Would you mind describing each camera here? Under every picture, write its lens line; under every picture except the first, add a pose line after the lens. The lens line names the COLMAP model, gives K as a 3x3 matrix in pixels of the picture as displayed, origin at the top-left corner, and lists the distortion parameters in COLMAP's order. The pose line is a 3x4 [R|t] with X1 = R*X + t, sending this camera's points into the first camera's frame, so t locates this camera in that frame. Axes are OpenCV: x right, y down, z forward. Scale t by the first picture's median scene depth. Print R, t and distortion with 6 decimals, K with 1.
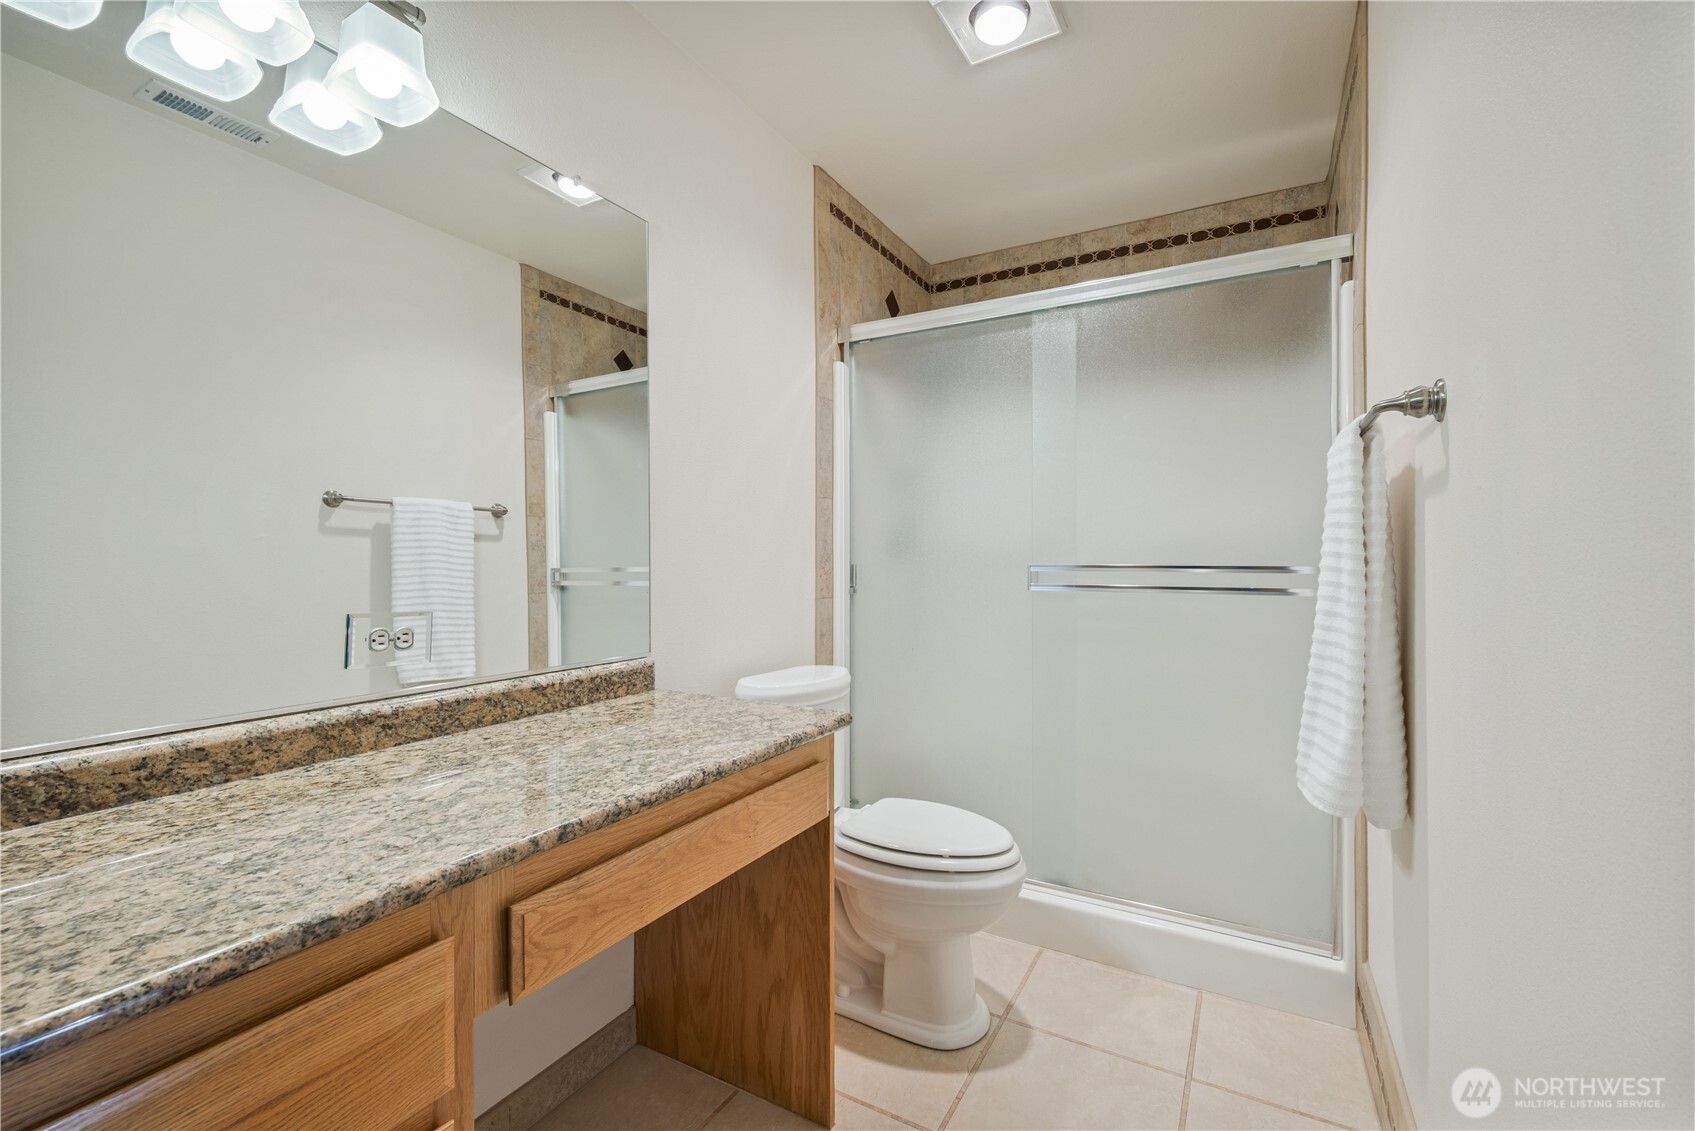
lens RADIAL K [[726.6, 0, 849.7], [0, 726.6, 562.8], [0, 0, 1]] dist [0.000320, -0.000040]
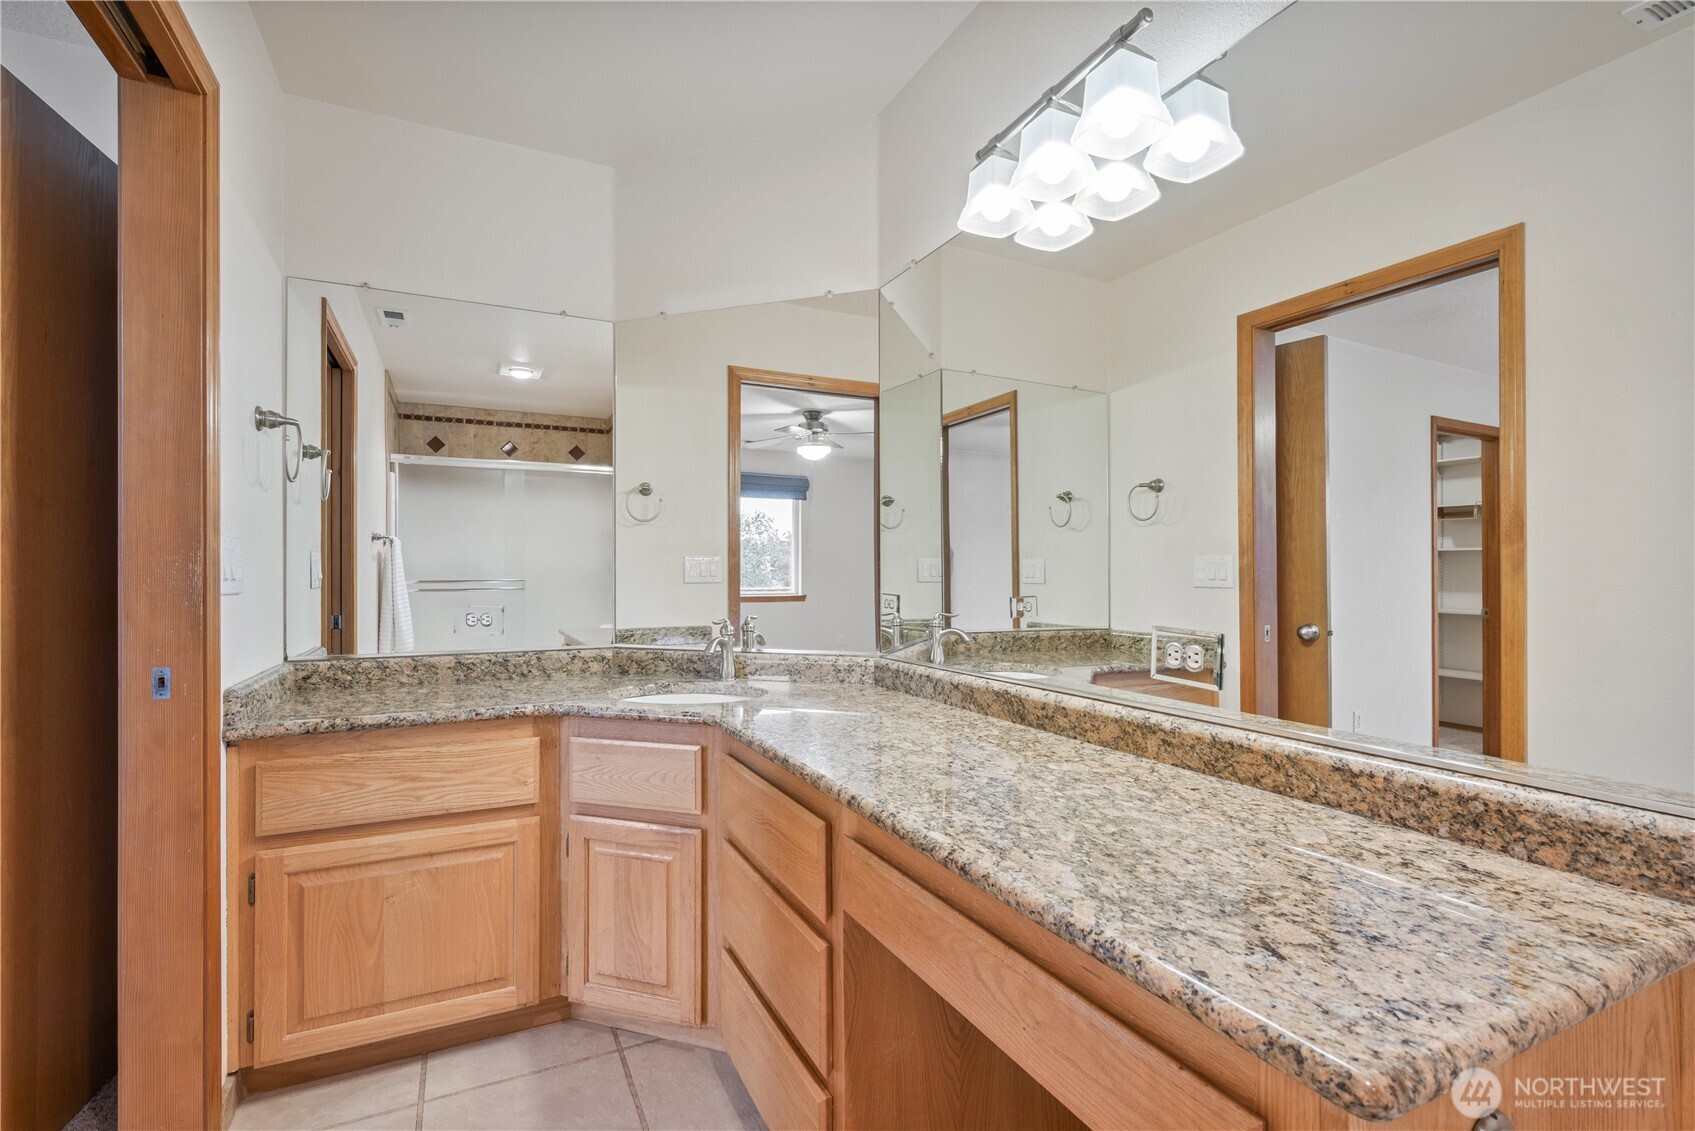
lens RADIAL K [[774.4, 0, 851.6], [0, 774.4, 569.2], [0, 0, 1]] dist [0.006952, -0.001161]
pose [[-0.559161, -0.004998, -0.829044, 0.491821], [-0.003118, 0.999987, -0.003926, -0.005006], [0.829053, 0.000390, -0.559169, 1.267564]]
